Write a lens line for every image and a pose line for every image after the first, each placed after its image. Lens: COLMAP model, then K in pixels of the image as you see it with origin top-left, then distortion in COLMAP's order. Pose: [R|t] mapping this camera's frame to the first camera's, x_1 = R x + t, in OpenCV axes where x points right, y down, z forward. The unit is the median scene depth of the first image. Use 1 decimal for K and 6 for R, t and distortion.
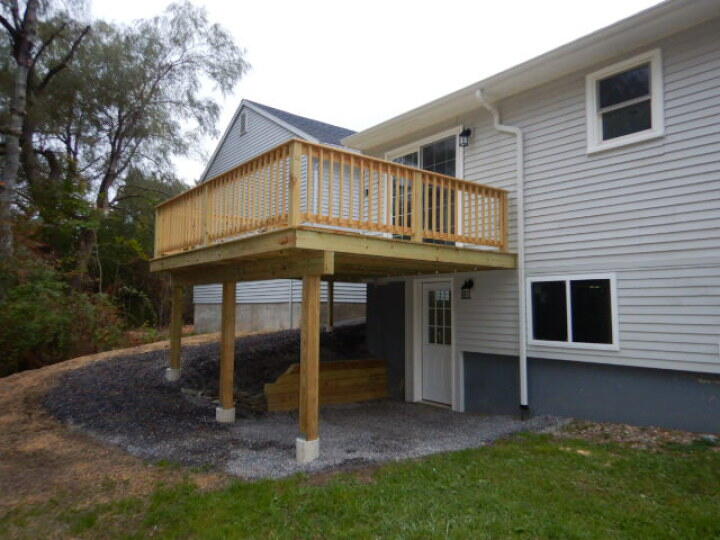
lens RADIAL K [[508.8, 0, 360.0], [0, 508.8, 270.0], [0, 0, 1]] dist [-0.001823, -0.000025]
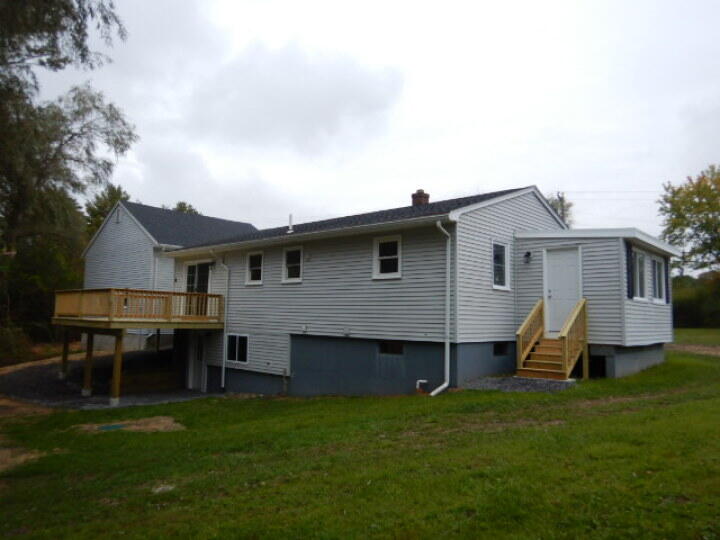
lens RADIAL K [[508.8, 0, 360.0], [0, 508.8, 270.0], [0, 0, 1]] dist [-0.001823, -0.000025]
pose [[0.986241, 0.029243, 0.162705, 0.463484], [-0.027257, 0.999524, -0.014430, -0.219702], [-0.163049, 0.009797, 0.986569, -1.202756]]
